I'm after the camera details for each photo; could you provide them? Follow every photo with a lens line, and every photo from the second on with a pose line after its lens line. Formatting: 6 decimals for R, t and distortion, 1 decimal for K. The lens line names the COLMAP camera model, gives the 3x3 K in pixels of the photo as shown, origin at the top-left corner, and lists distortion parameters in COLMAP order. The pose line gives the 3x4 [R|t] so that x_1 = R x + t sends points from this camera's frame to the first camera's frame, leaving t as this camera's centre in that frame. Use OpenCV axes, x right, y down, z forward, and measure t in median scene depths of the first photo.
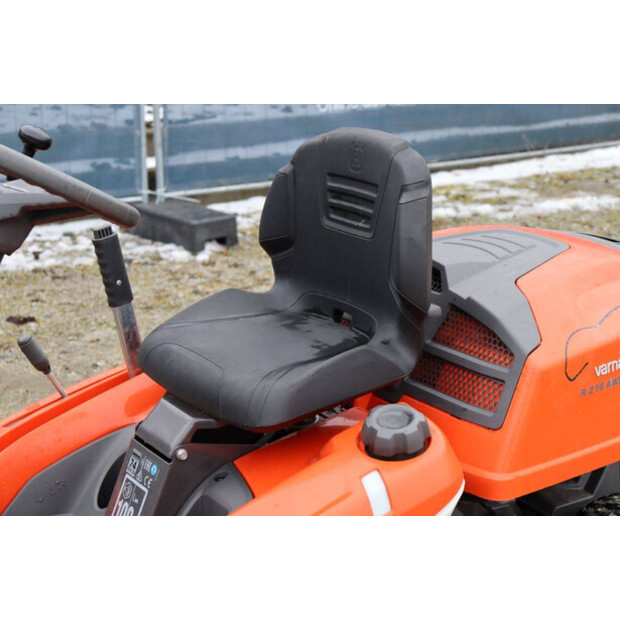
lens RADIAL K [[1230.9, 0, 310.0], [0, 1230.9, 315.9], [0, 0, 1]] dist [0.269887, 0.000000]
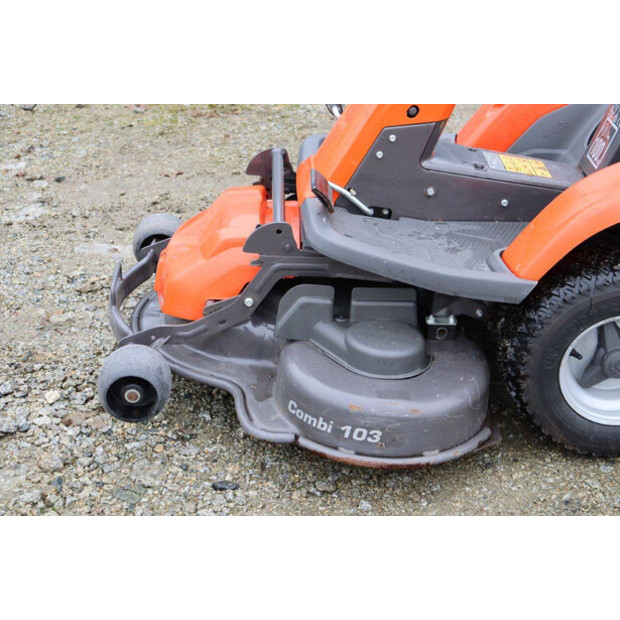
lens RADIAL K [[1201.9, 0, 311.1], [0, 1201.9, 311.7], [0, 0, 1]] dist [0.295824, 0.000000]
pose [[0.854144, 0.212439, -0.474665, 0.220105], [-0.117638, 0.968025, 0.221560, 0.080220], [0.506556, -0.133405, 0.851824, -0.201038]]
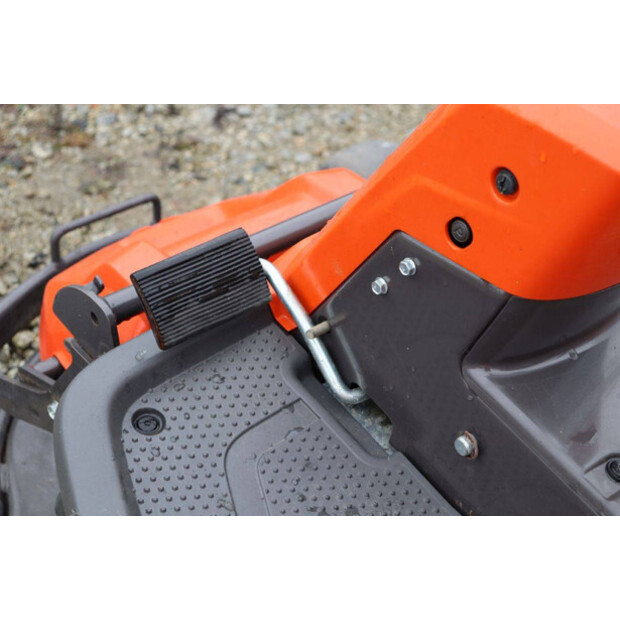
lens RADIAL K [[1447.7, 0, 313.9], [0, 1447.7, 313.4], [0, 0, 1]] dist [0.363386, 0.000000]
pose [[0.084688, 0.617634, -0.781893, 0.101715], [-0.307728, 0.762563, 0.569035, -0.096003], [0.947698, 0.192420, 0.254643, 0.690360]]
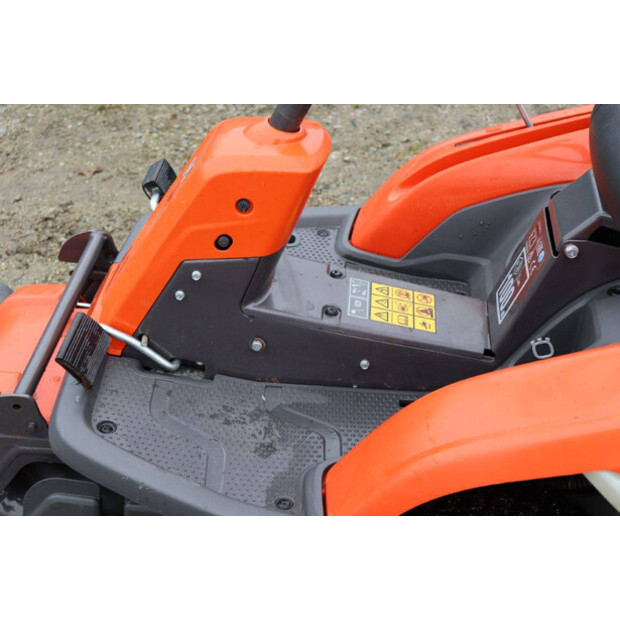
lens RADIAL K [[1092.1, 0, 313.2], [0, 1092.1, 310.3], [0, 0, 1]] dist [0.202643, 0.000000]
pose [[0.784044, 0.335121, -0.522464, 0.148079], [-0.148153, 0.918436, 0.366779, -0.088221], [0.602765, -0.210166, 0.769743, 0.331111]]
